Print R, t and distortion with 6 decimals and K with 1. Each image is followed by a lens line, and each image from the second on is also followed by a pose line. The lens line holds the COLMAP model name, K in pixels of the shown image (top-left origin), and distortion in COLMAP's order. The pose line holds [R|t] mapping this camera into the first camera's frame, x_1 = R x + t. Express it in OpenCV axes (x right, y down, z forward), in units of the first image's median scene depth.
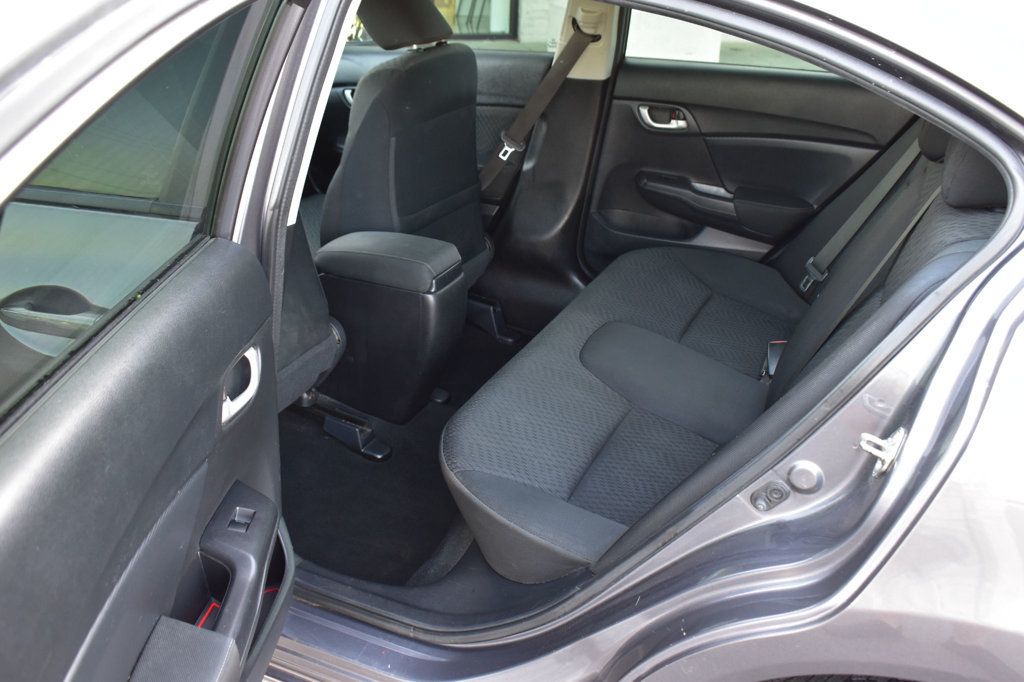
lens RADIAL K [[994.7, 0, 510.9], [0, 994.7, 341.7], [0, 0, 1]] dist [-0.097615, 0.000000]
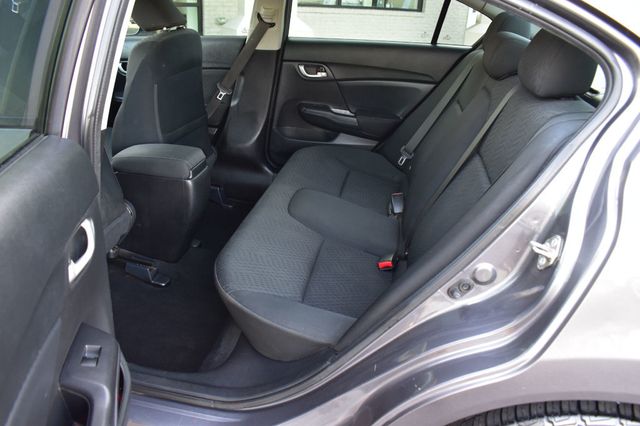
lens RADIAL K [[498.9, 0, 320.4], [0, 498.9, 213.9], [0, 0, 1]] dist [-0.105744, 0.013967]
pose [[0.969788, -0.082126, 0.229710, -0.070726], [0.078966, 0.996614, 0.022930, 0.005272], [-0.230815, -0.004097, 0.972989, 0.200999]]
